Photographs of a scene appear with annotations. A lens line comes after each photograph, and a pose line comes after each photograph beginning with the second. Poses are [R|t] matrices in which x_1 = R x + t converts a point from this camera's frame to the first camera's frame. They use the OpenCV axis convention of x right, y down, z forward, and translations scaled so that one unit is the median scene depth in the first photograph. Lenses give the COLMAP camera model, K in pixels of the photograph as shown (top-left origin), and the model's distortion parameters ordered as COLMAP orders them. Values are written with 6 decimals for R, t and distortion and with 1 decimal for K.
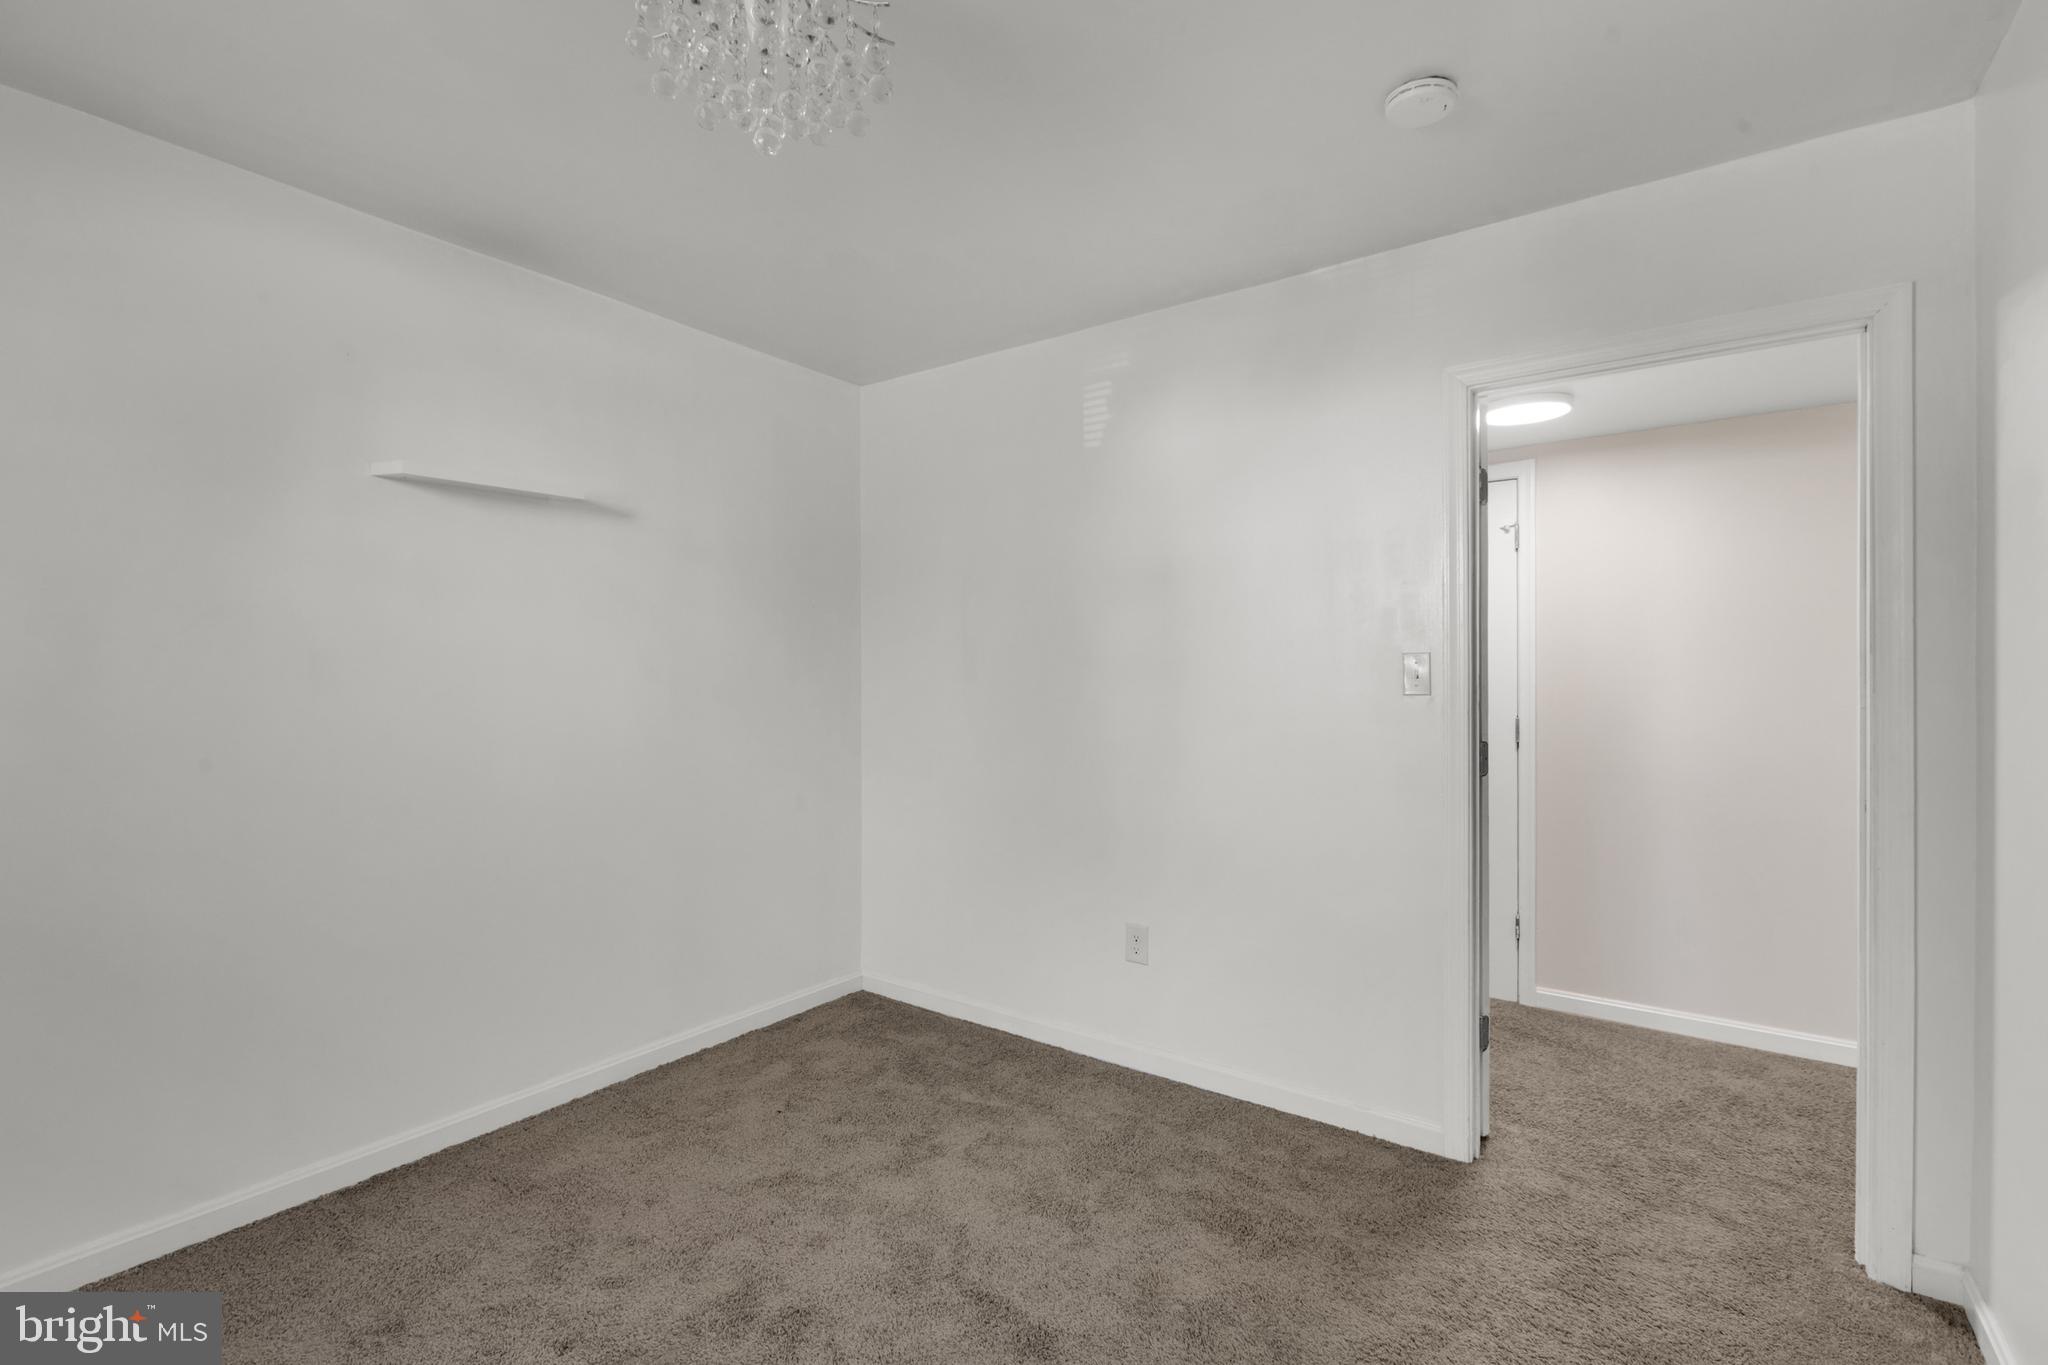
lens RADIAL K [[933.9, 0, 1022.5], [0, 933.9, 676.6], [0, 0, 1]] dist [0.002419, 0.000242]
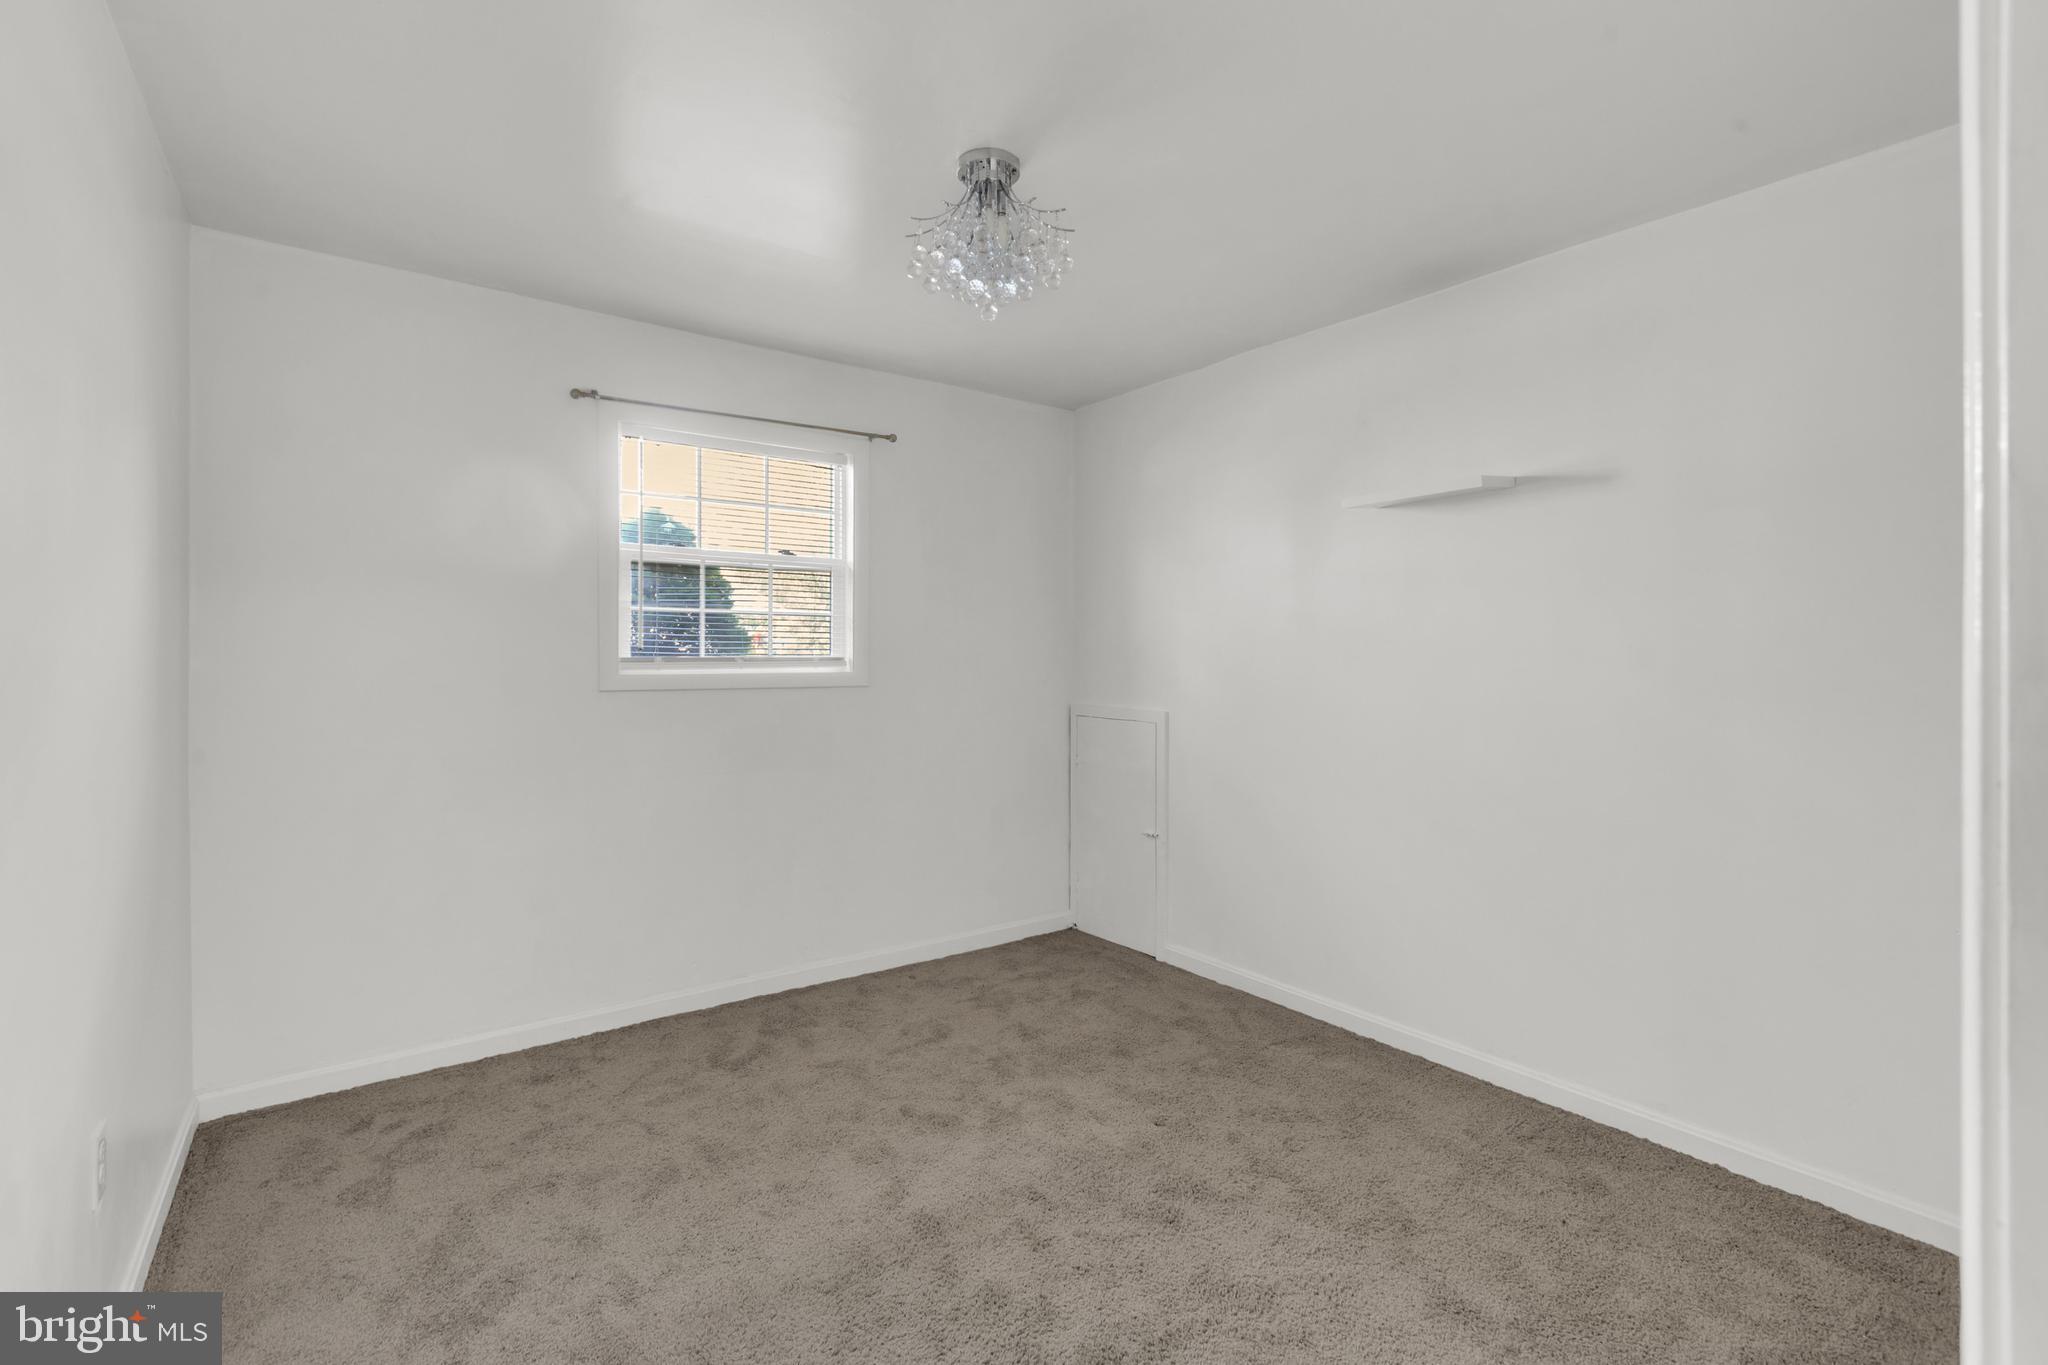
lens RADIAL K [[933.9, 0, 1022.6], [0, 933.9, 673.6], [0, 0, 1]] dist [0.002419, 0.000242]
pose [[-0.317271, 0.007555, -0.948305, 0.710681], [-0.005158, 0.999940, 0.009692, 0.004237], [0.948321, 0.007966, -0.317213, 0.935373]]
